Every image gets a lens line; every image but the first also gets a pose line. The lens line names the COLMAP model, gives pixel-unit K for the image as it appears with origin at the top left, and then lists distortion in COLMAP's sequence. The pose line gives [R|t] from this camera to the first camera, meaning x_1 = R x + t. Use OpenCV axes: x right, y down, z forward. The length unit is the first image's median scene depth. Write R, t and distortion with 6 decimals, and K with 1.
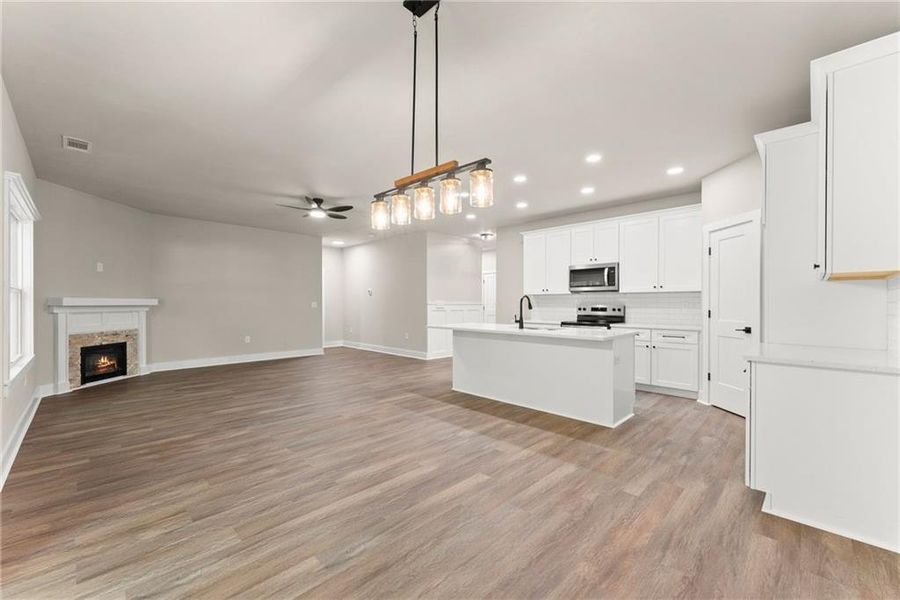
lens RADIAL K [[362.0, 0, 448.6], [0, 362.0, 304.5], [0, 0, 1]] dist [0.001320, -0.000101]
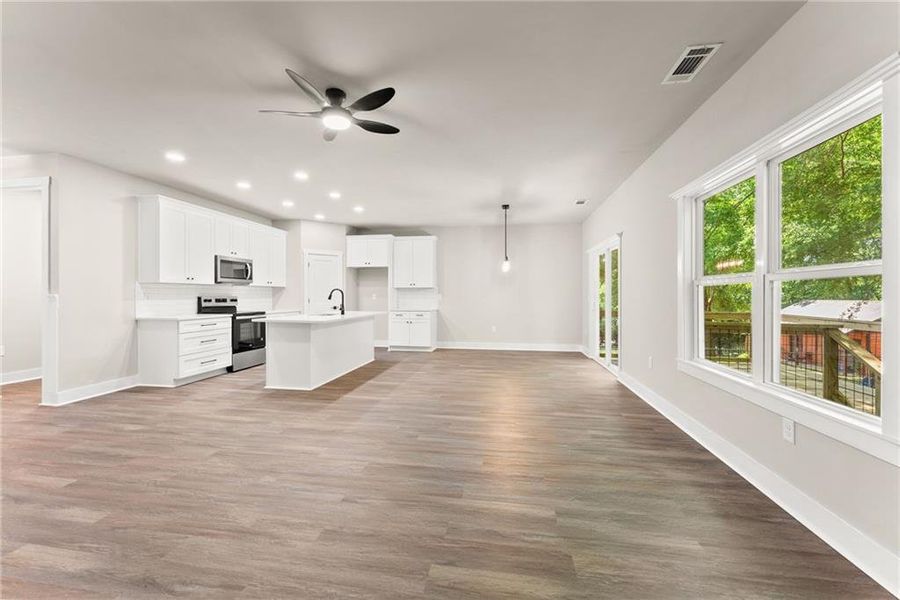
lens RADIAL K [[362.0, 0, 450.7], [0, 362.0, 297.1], [0, 0, 1]] dist [0.001320, -0.000101]
pose [[-0.583112, -0.006989, 0.812362, -0.928835], [-0.000578, 0.999966, 0.008188, -0.005557], [-0.812391, 0.004305, -0.583097, 1.242004]]
